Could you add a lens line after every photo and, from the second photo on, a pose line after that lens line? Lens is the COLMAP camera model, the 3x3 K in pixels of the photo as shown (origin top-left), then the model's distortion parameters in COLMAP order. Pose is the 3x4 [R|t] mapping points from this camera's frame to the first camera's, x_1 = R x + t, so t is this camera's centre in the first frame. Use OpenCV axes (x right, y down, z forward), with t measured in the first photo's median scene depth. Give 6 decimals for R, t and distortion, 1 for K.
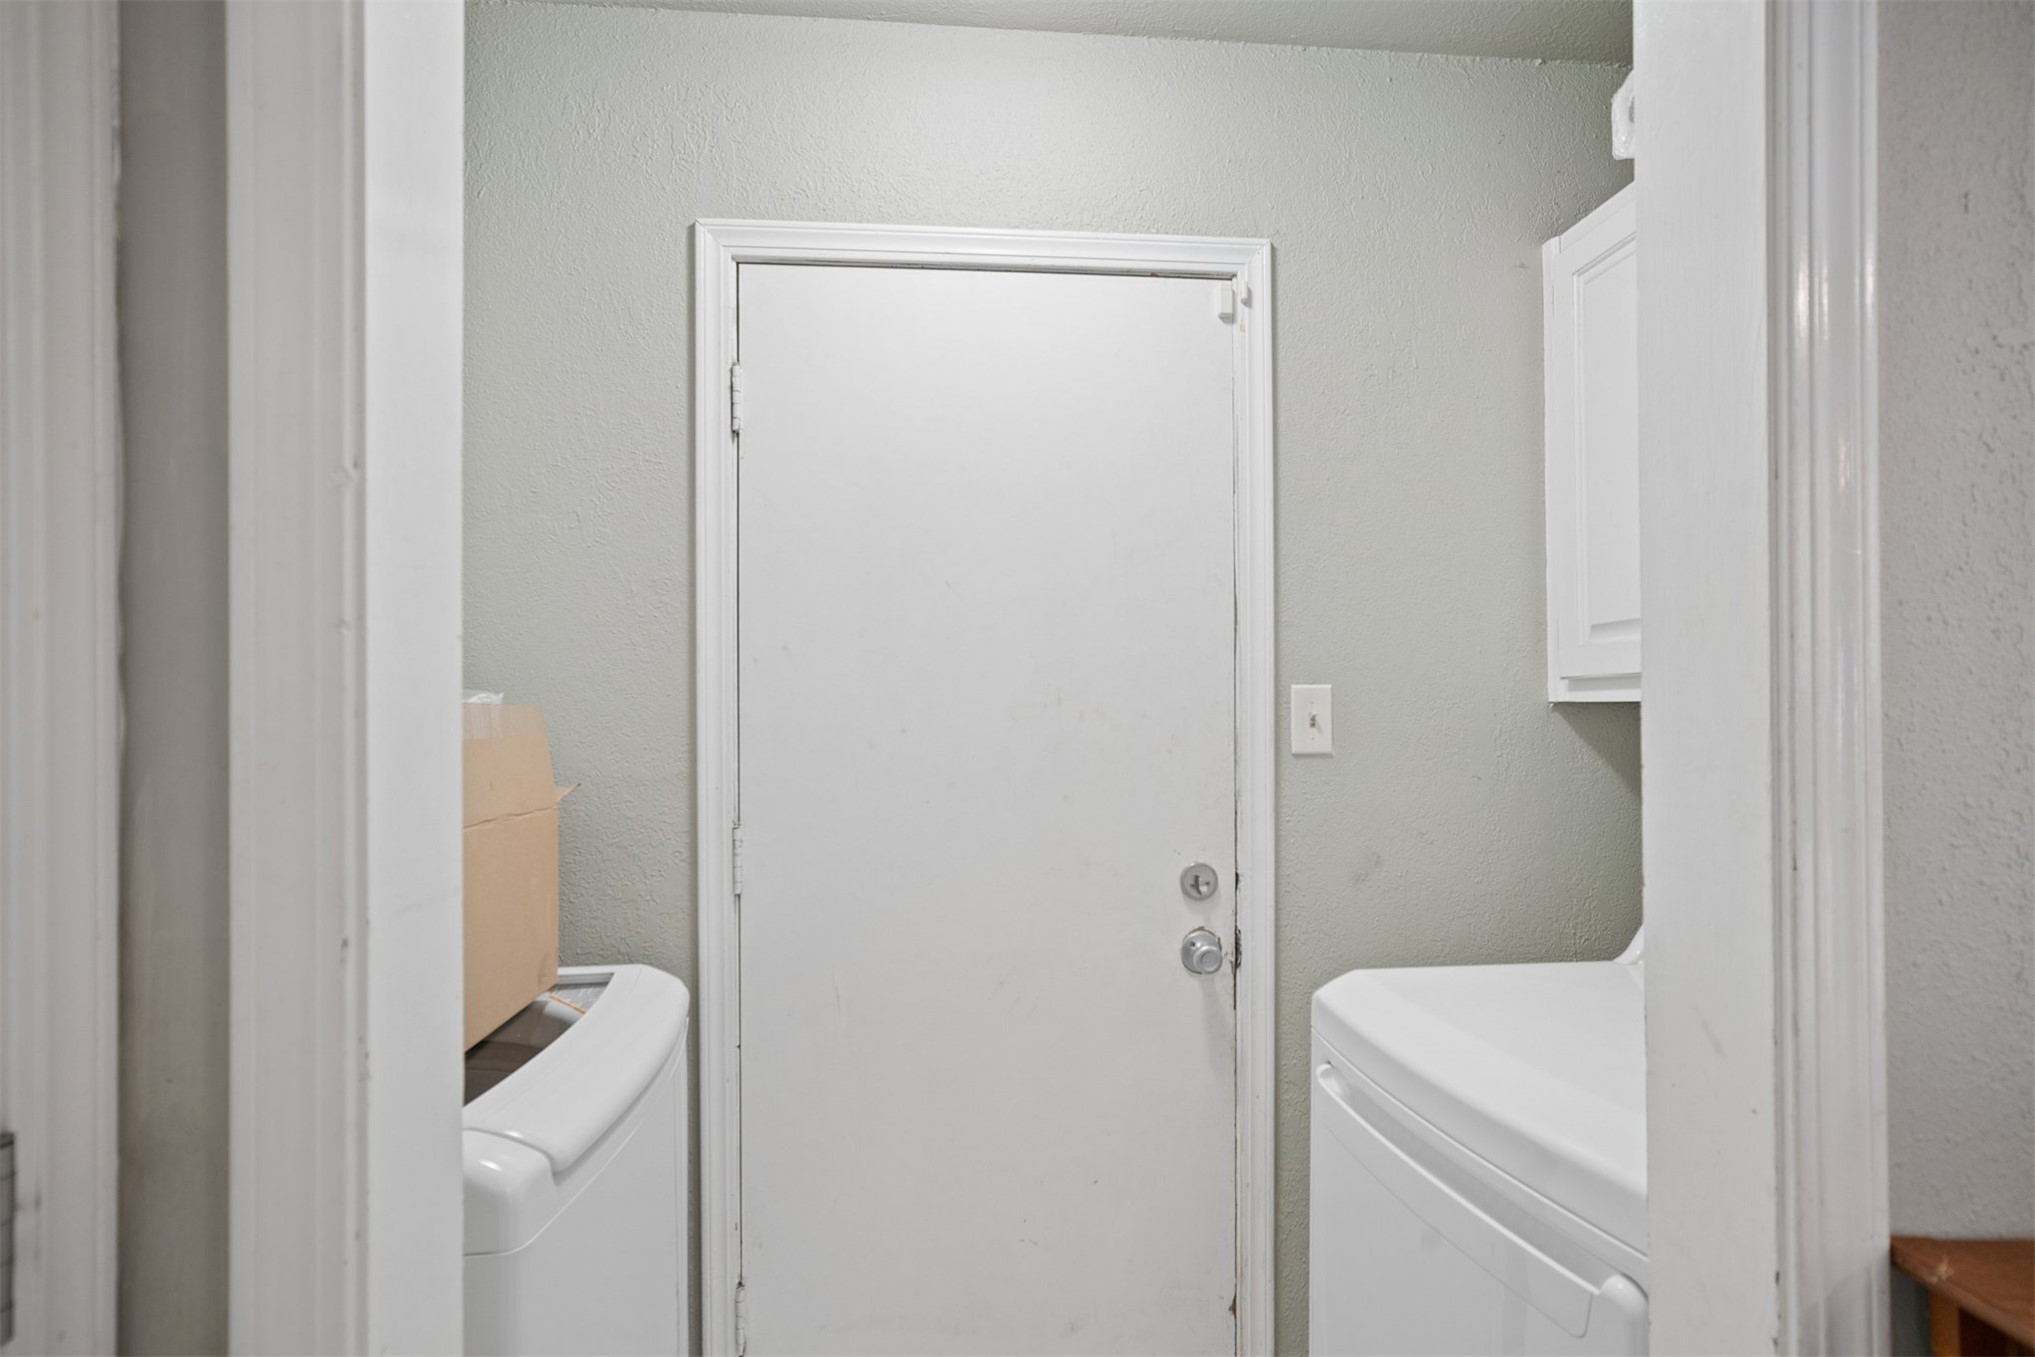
lens RADIAL K [[945.9, 0, 1011.1], [0, 945.9, 699.7], [0, 0, 1]] dist [-0.006253, 0.002086]
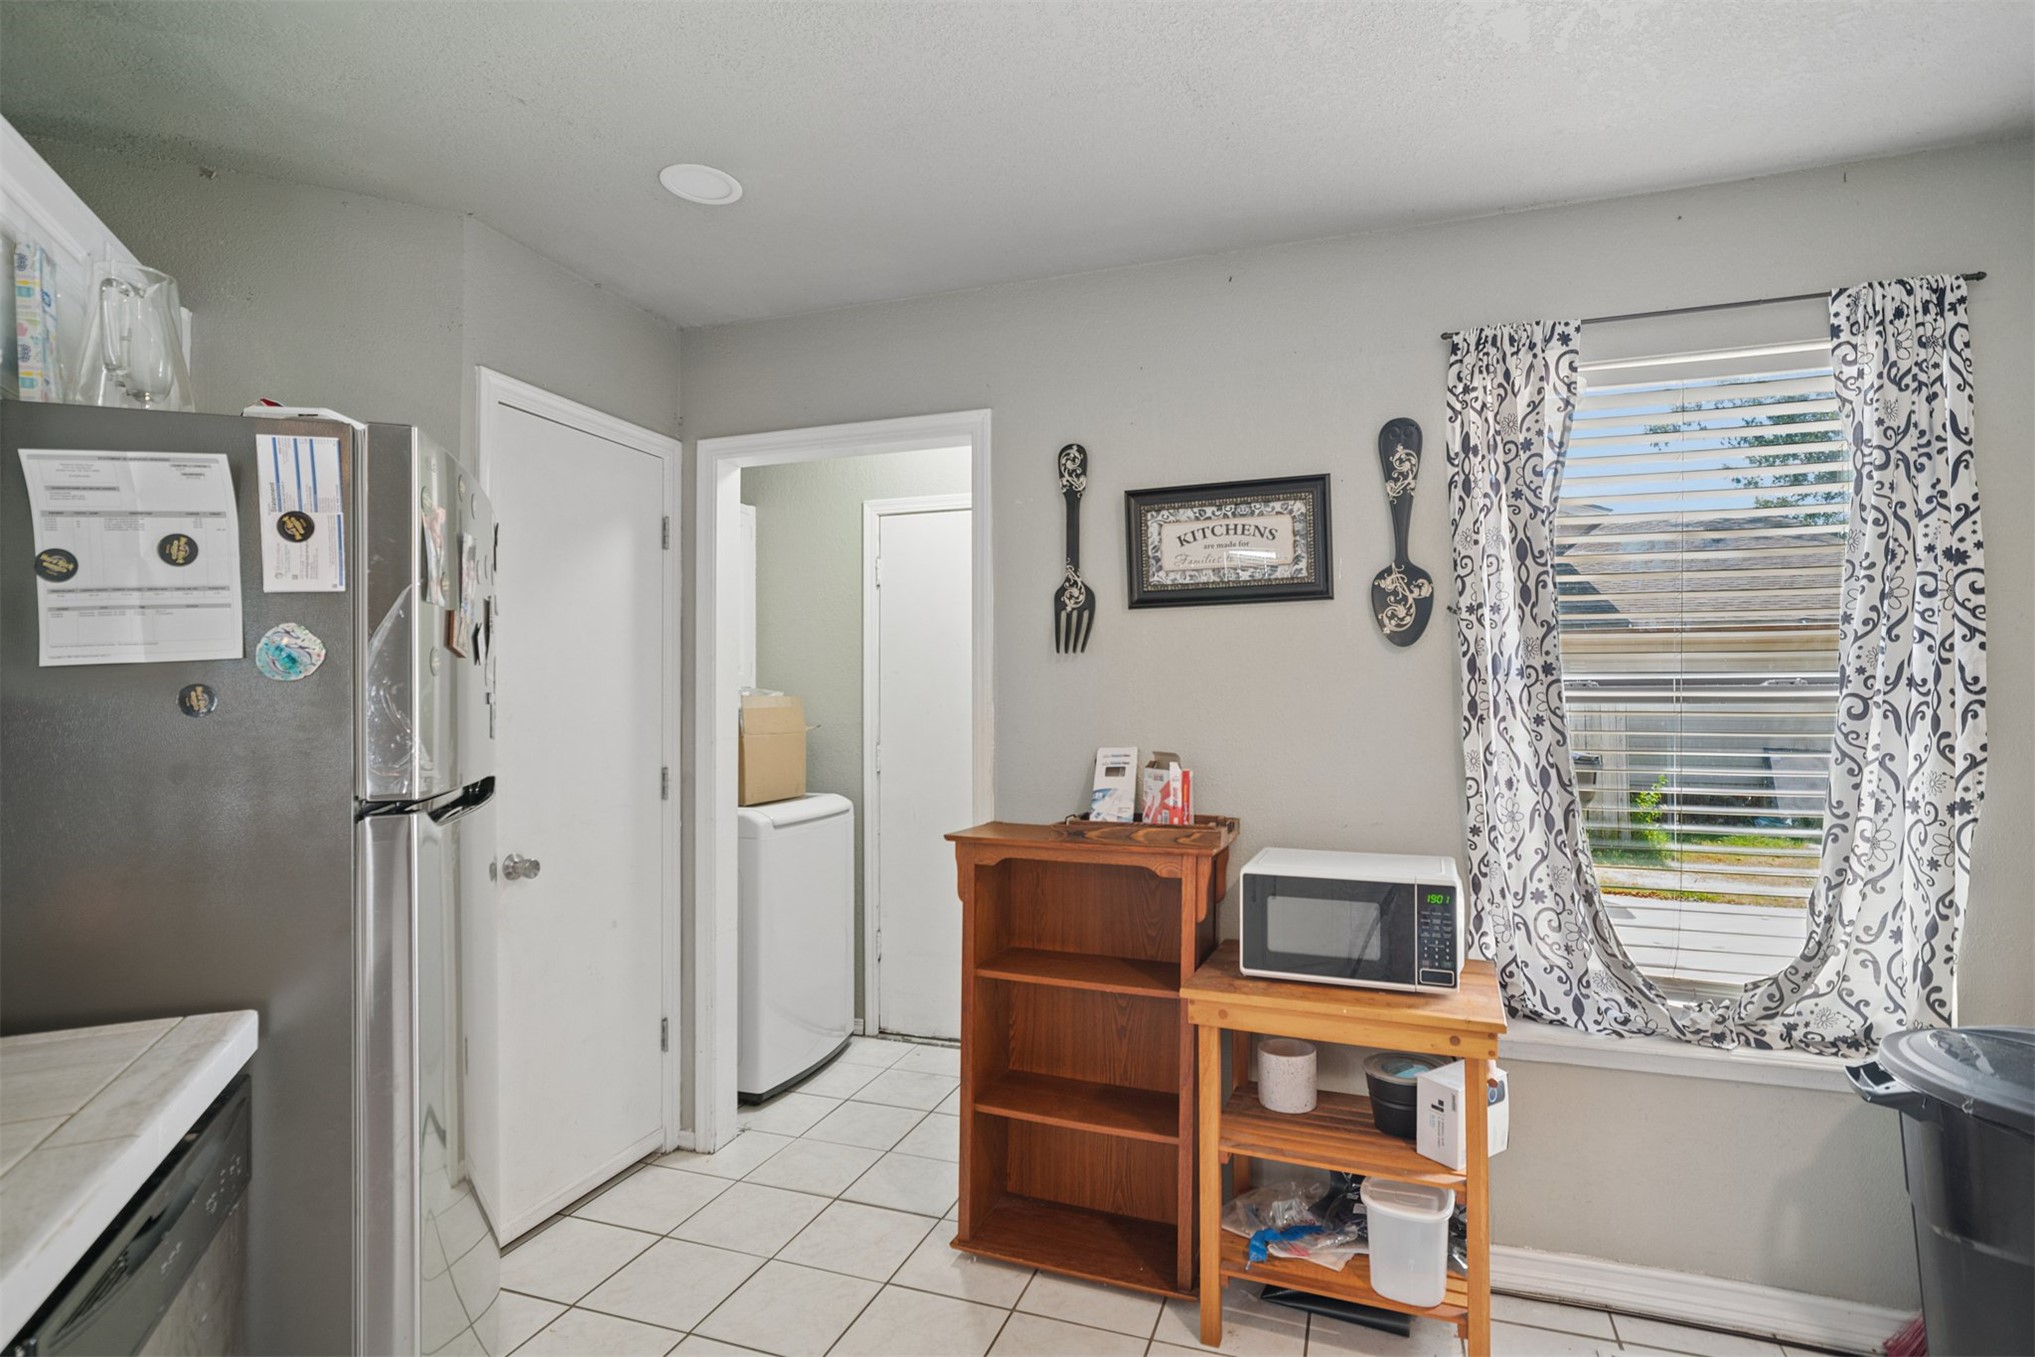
lens RADIAL K [[1017.3, 0, 1021.9], [0, 1017.3, 683.0], [0, 0, 1]] dist [-0.005174, -0.000239]
pose [[0.897653, 0.001016, -0.440702, 1.217496], [-0.001745, 0.999998, -0.001248, -0.027324], [0.440700, 0.001889, 0.897652, -1.215653]]
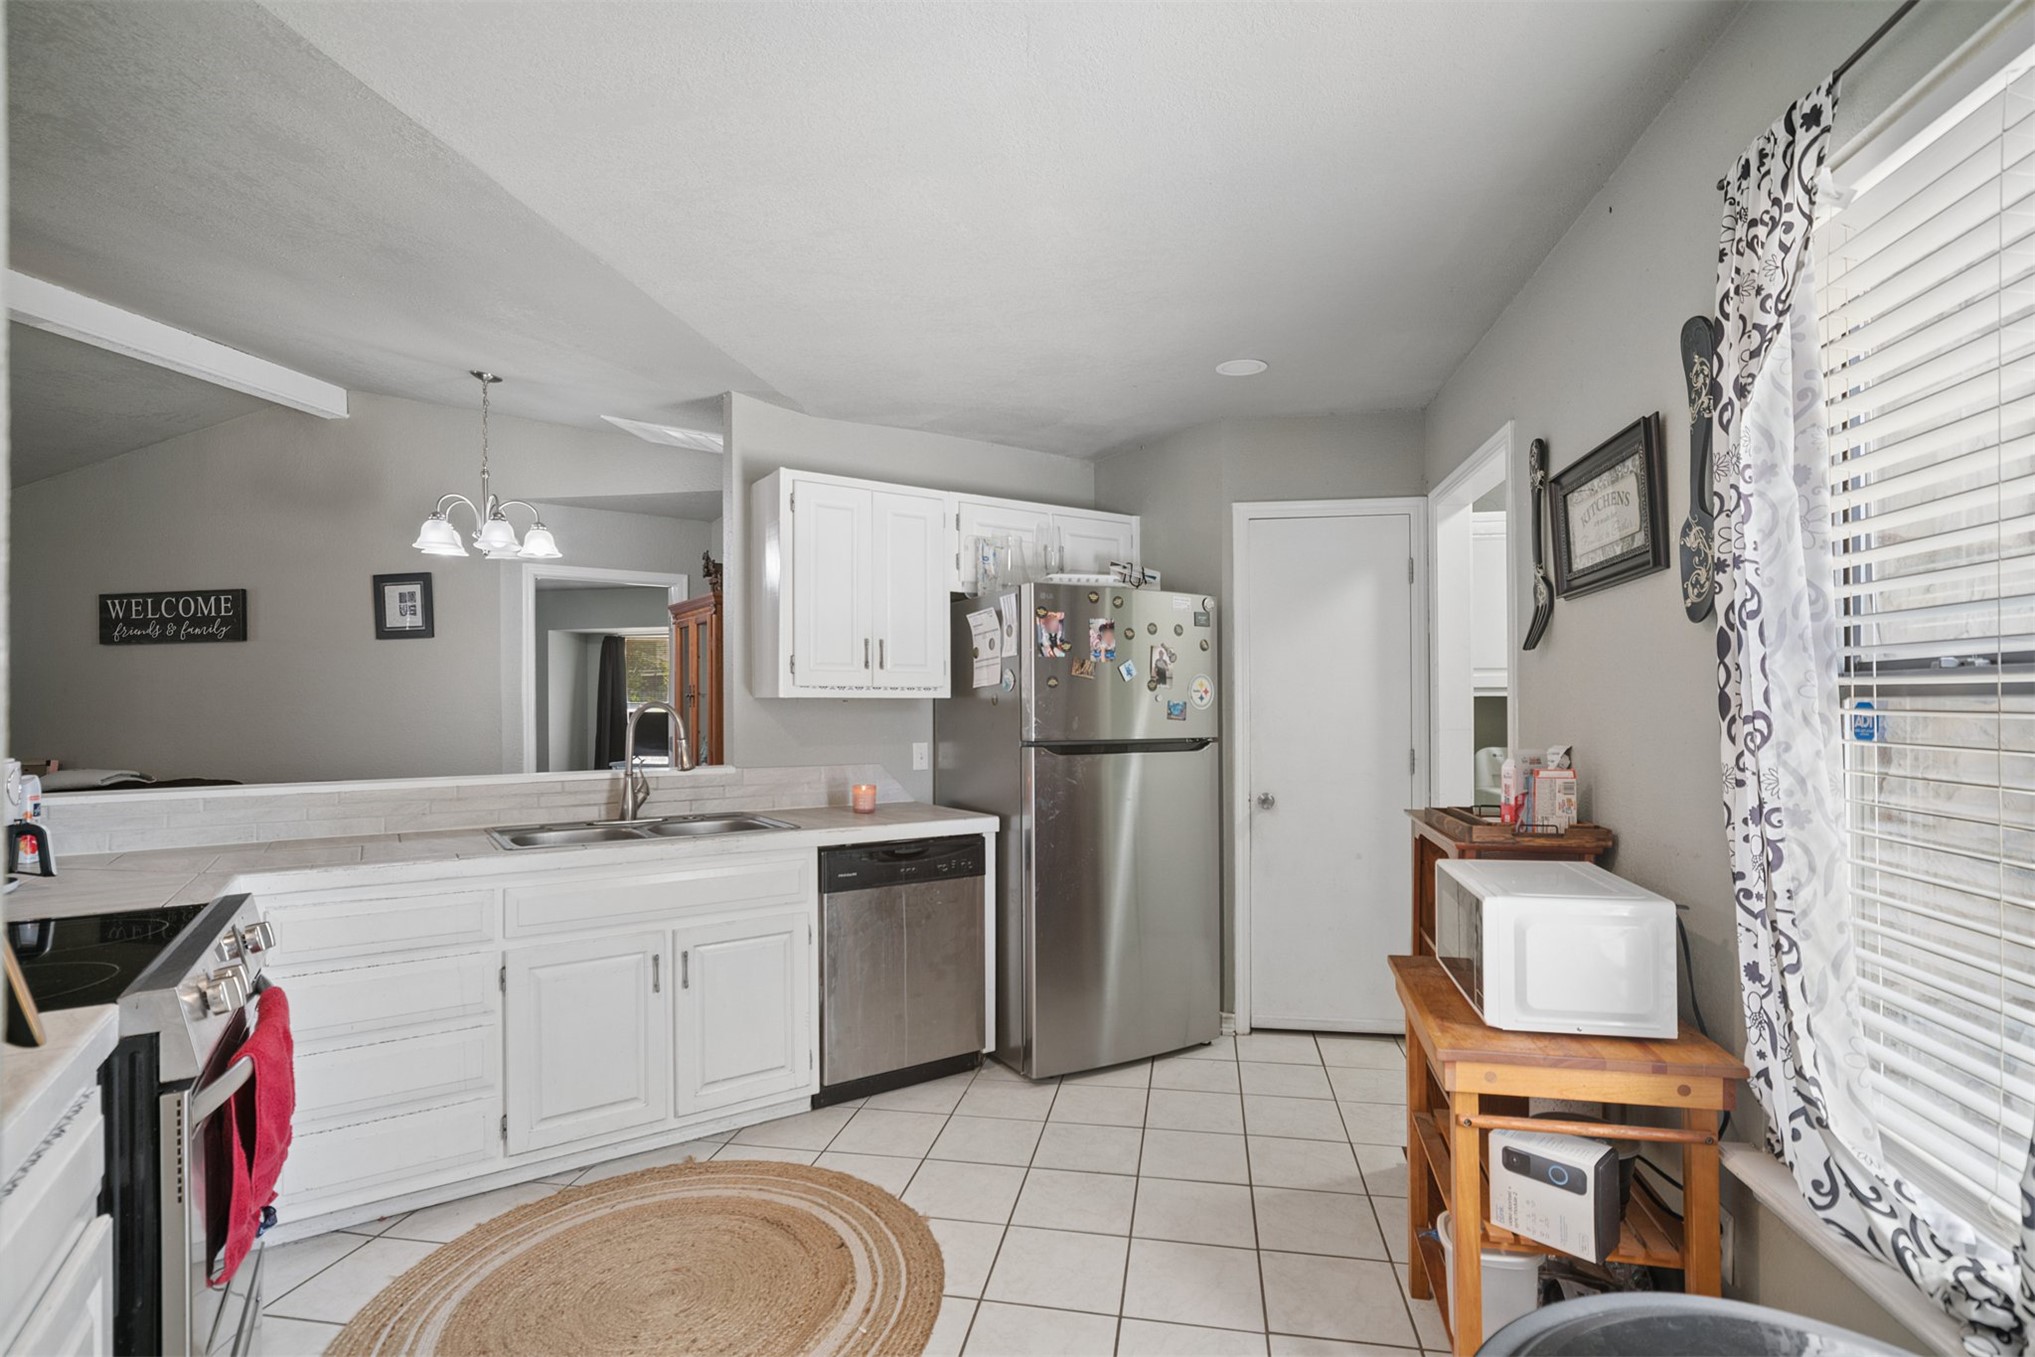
lens RADIAL K [[945.9, 0, 1025.4], [0, 945.9, 707.4], [0, 0, 1]] dist [-0.006253, 0.002086]
pose [[-0.293640, 0.013879, -0.955815, 2.730749], [0.016343, 0.999821, 0.009497, -0.006364], [0.955776, -0.012832, -0.293815, 0.480710]]
